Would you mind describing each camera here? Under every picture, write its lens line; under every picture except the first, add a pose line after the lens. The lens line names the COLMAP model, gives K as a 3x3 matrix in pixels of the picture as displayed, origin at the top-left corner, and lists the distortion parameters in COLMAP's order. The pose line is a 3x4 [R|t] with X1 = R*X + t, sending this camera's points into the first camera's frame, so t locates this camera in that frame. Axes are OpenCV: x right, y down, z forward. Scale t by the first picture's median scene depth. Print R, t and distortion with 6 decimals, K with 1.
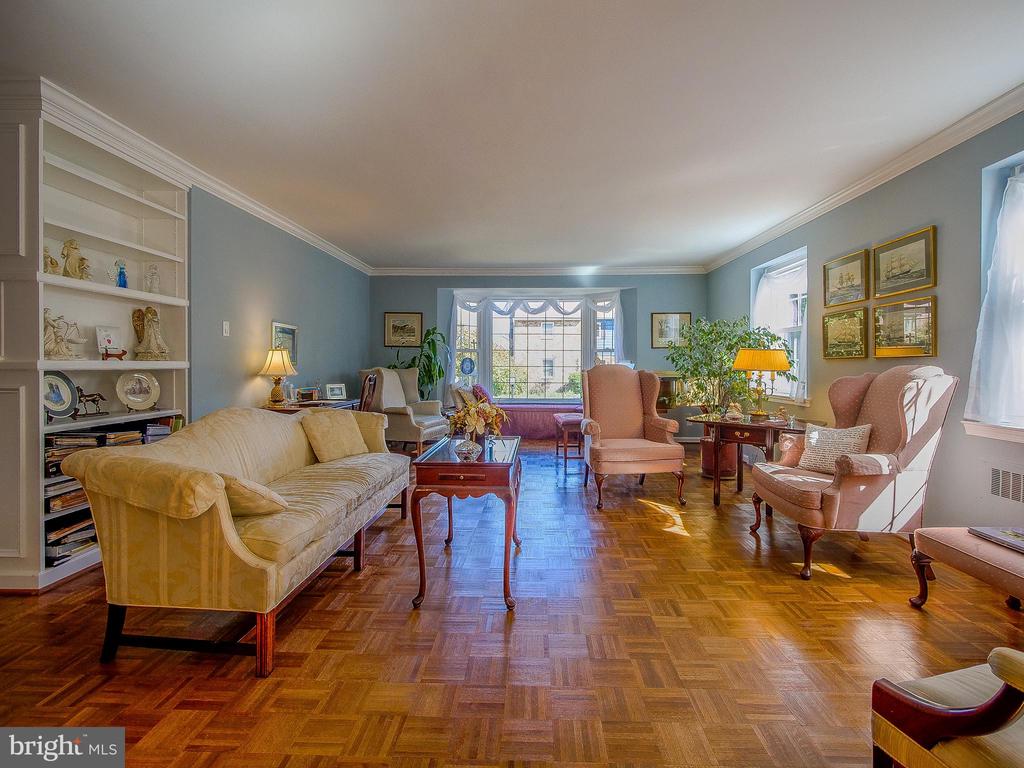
lens RADIAL K [[466.7, 0, 518.8], [0, 466.7, 369.9], [0, 0, 1]] dist [0.010545, -0.000073]
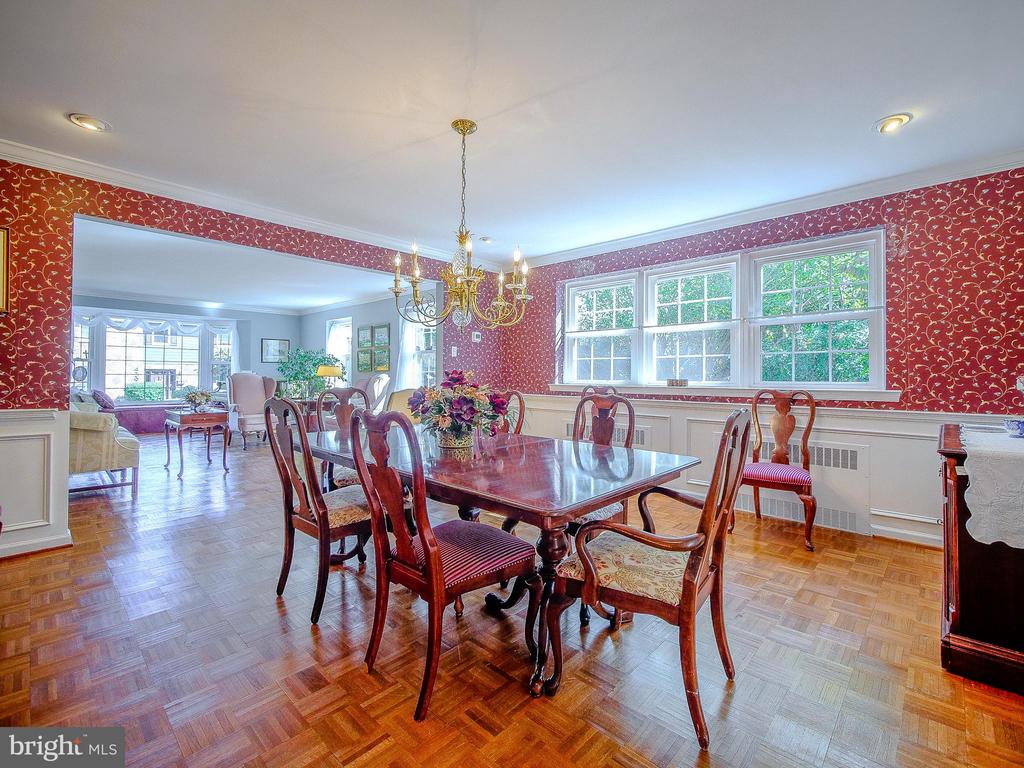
lens RADIAL K [[466.7, 0, 518.8], [0, 466.7, 369.9], [0, 0, 1]] dist [0.010545, -0.000073]
pose [[0.664024, 0.014985, 0.747561, -0.304122], [0.003124, 0.999735, -0.022814, 0.014095], [-0.747705, 0.017484, 0.663801, -0.640856]]
